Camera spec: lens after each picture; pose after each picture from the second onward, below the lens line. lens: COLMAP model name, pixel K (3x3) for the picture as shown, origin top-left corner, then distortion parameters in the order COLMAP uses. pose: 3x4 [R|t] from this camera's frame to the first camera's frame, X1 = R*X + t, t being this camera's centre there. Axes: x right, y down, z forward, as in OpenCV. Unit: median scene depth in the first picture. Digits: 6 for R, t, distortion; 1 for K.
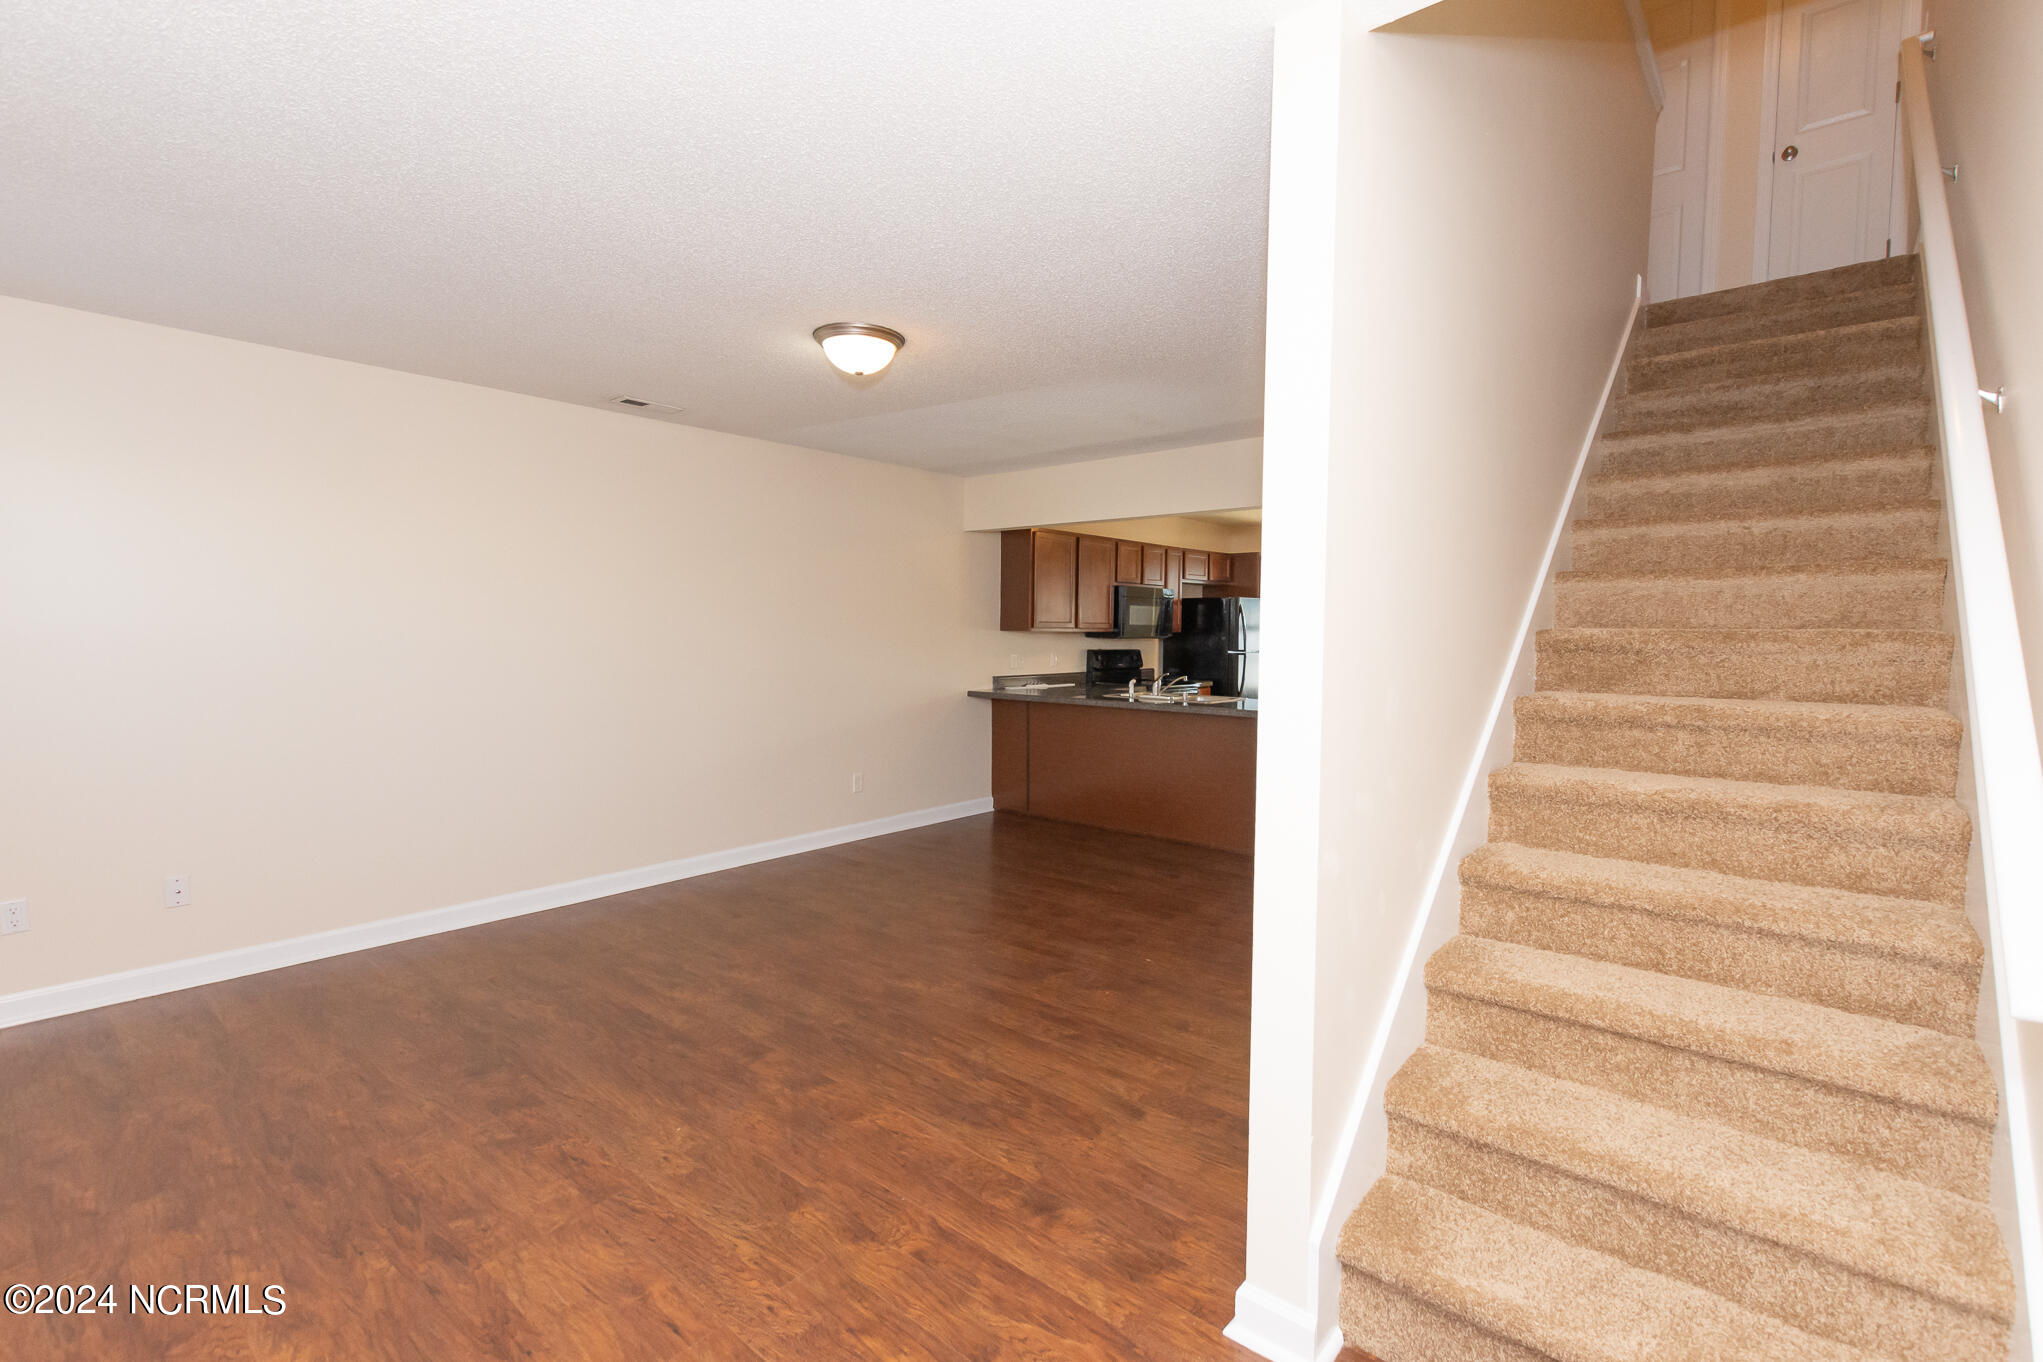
lens RADIAL K [[882.4, 0, 1012.0], [0, 882.4, 684.3], [0, 0, 1]] dist [0.001821, -0.000166]
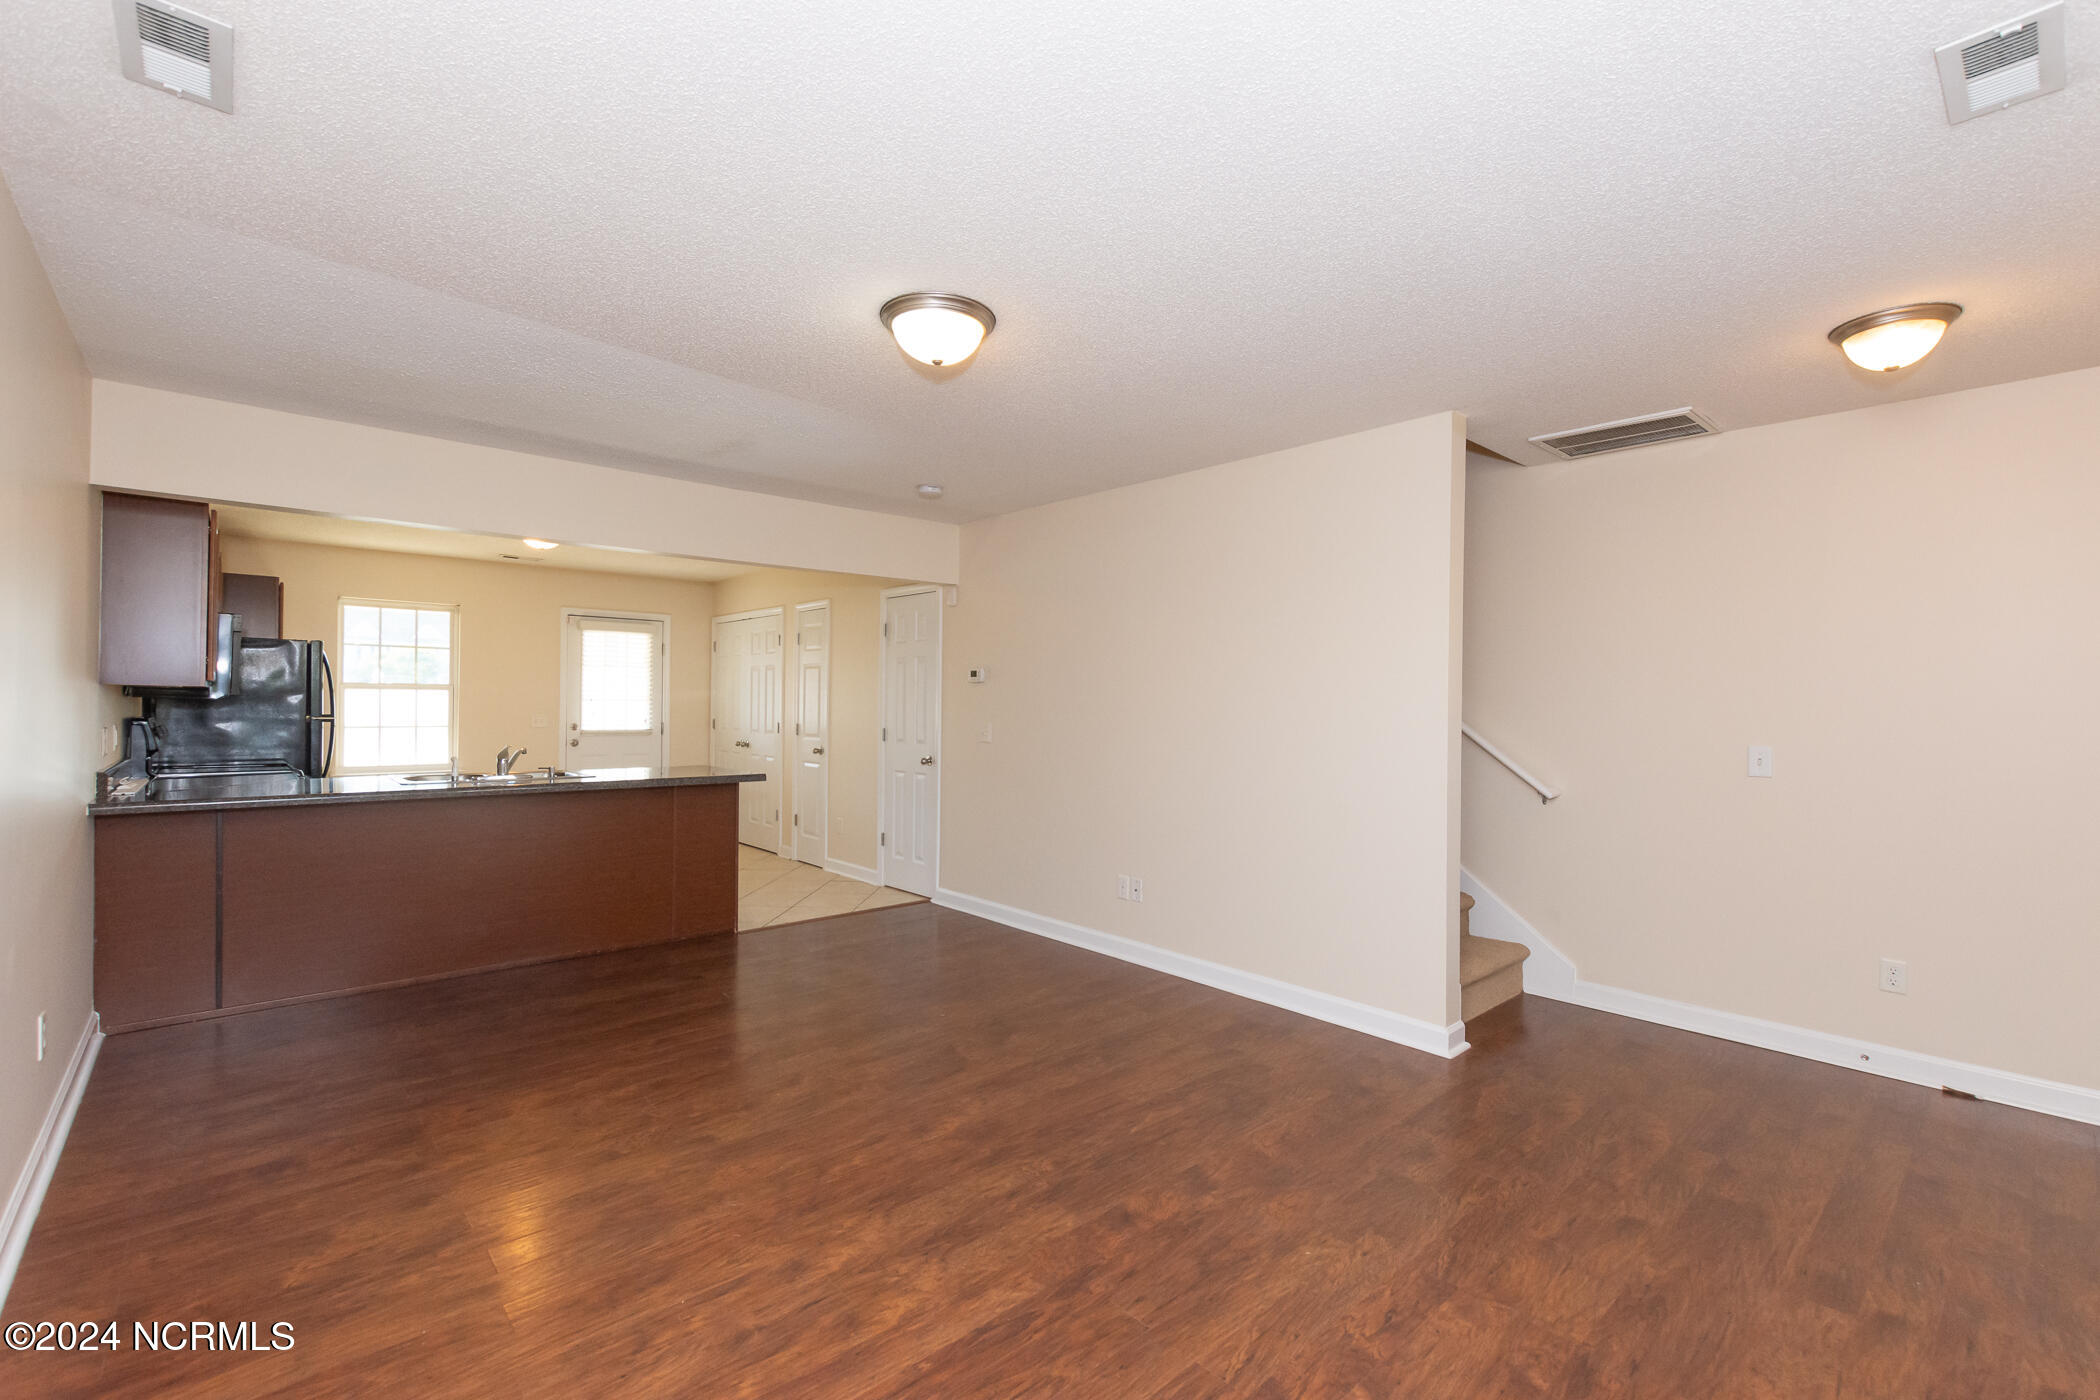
lens RADIAL K [[907.0, 0, 1040.1], [0, 907.0, 698.6], [0, 0, 1]] dist [0.001821, -0.000166]
pose [[0.155270, -0.003735, 0.987865, -1.138326], [0.053983, 0.998531, -0.004710, -0.051117], [-0.986396, 0.054059, 0.155243, 0.947981]]
